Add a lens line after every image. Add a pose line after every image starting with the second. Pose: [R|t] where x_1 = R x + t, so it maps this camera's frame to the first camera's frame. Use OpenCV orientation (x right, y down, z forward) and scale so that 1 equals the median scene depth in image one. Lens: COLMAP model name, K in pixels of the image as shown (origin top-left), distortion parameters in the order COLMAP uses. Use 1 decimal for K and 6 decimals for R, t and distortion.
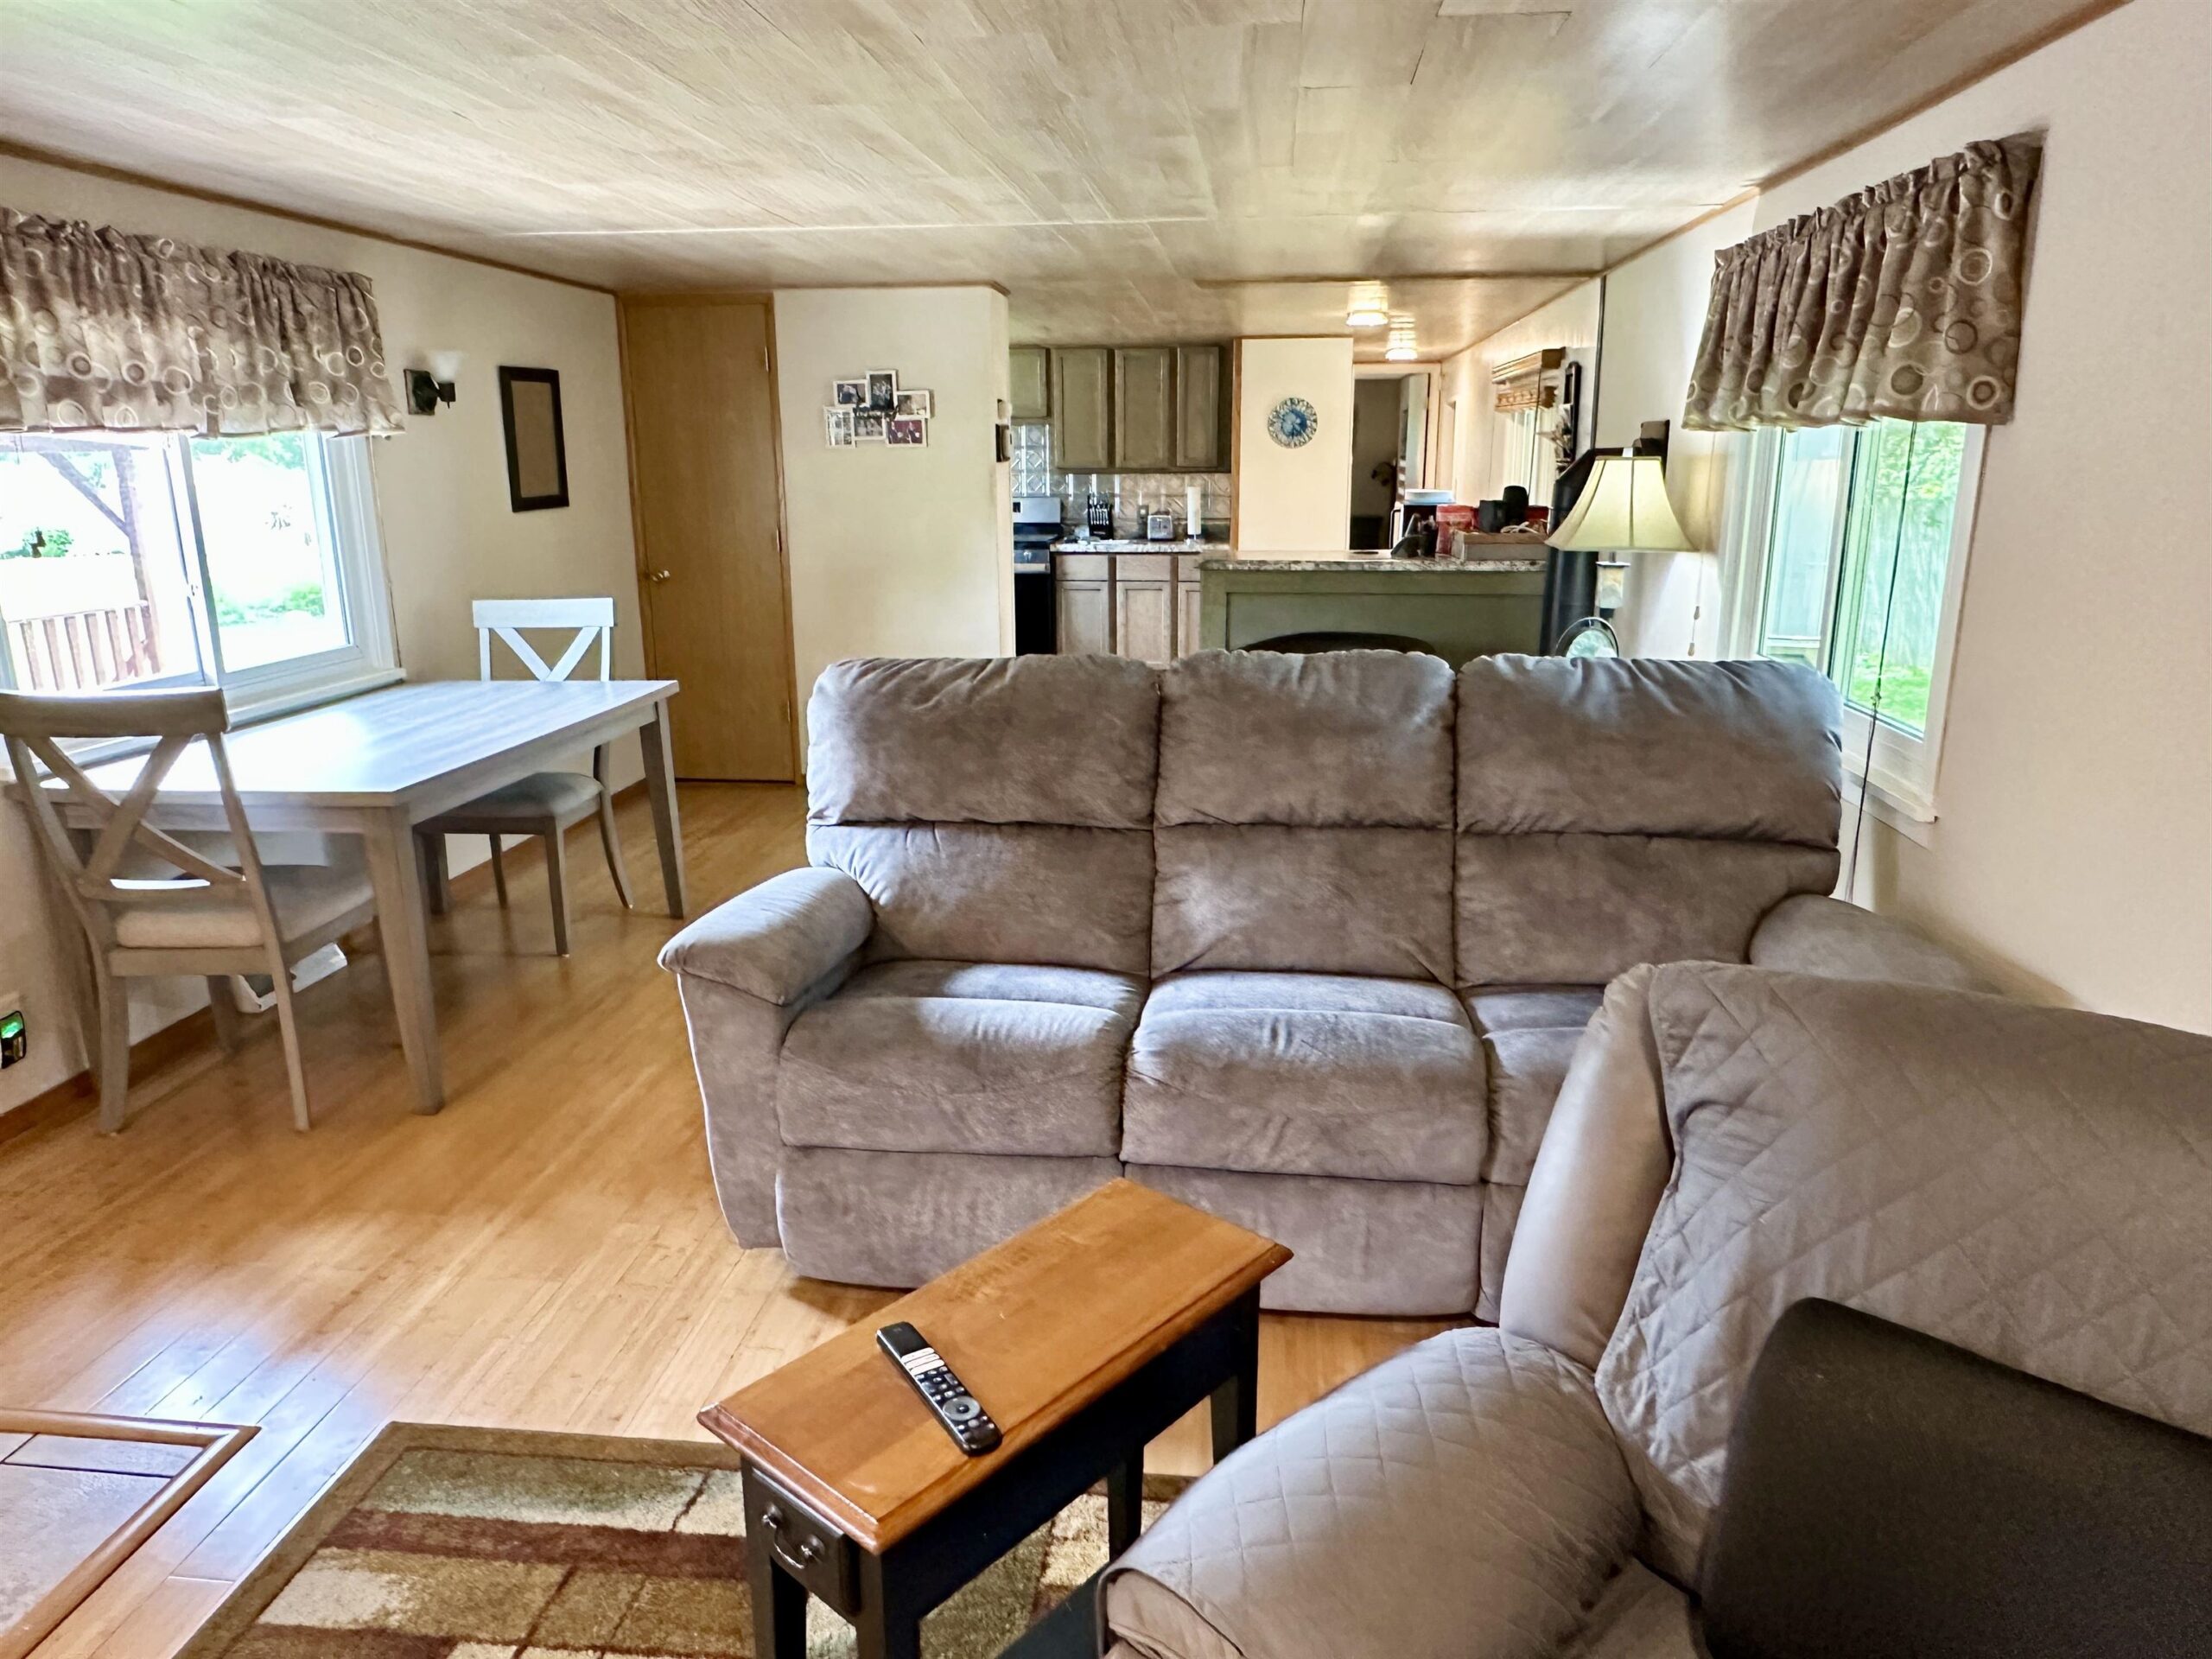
lens RADIAL K [[1480.1, 0, 1098.6], [0, 1480.1, 852.0], [0, 0, 1]] dist [-0.003607, -0.001889]
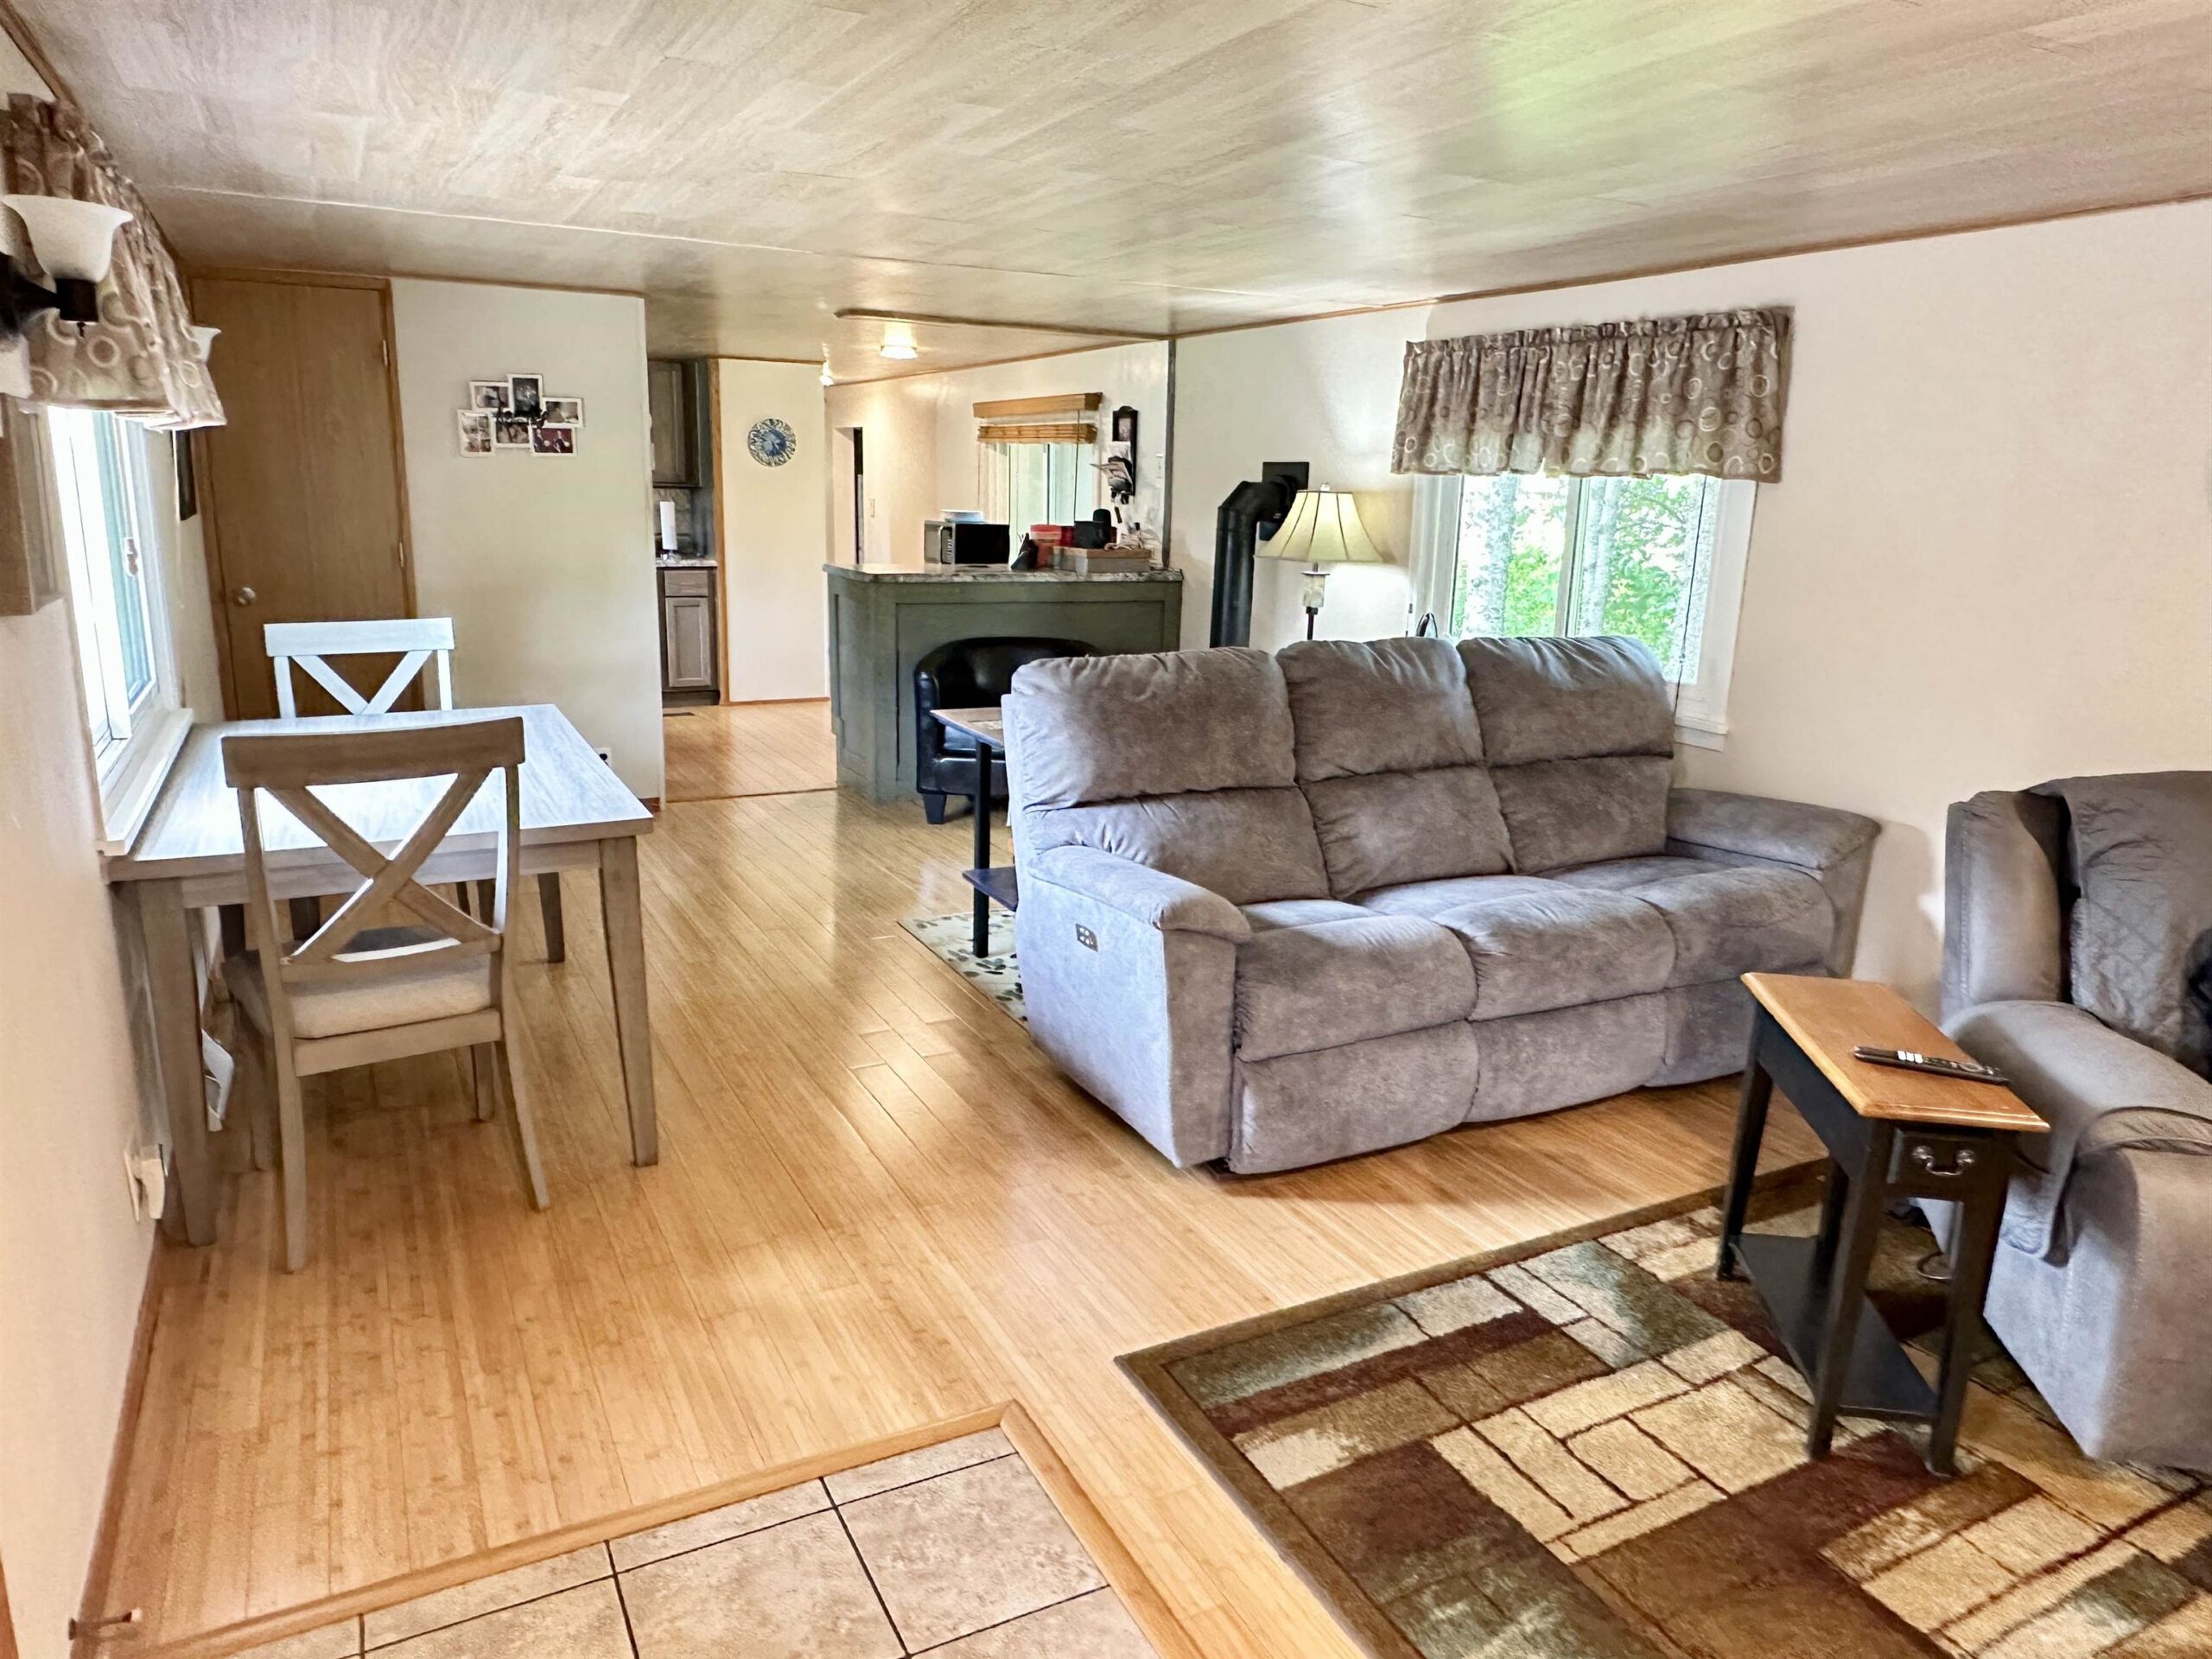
lens RADIAL K [[1480.1, 0, 1107.6], [0, 1480.1, 846.8], [0, 0, 1]] dist [-0.003607, -0.001889]
pose [[0.825416, -0.107744, 0.554147, -0.768916], [0.115730, 0.993065, 0.020701, -0.008393], [-0.552534, 0.047045, 0.832161, 0.057106]]
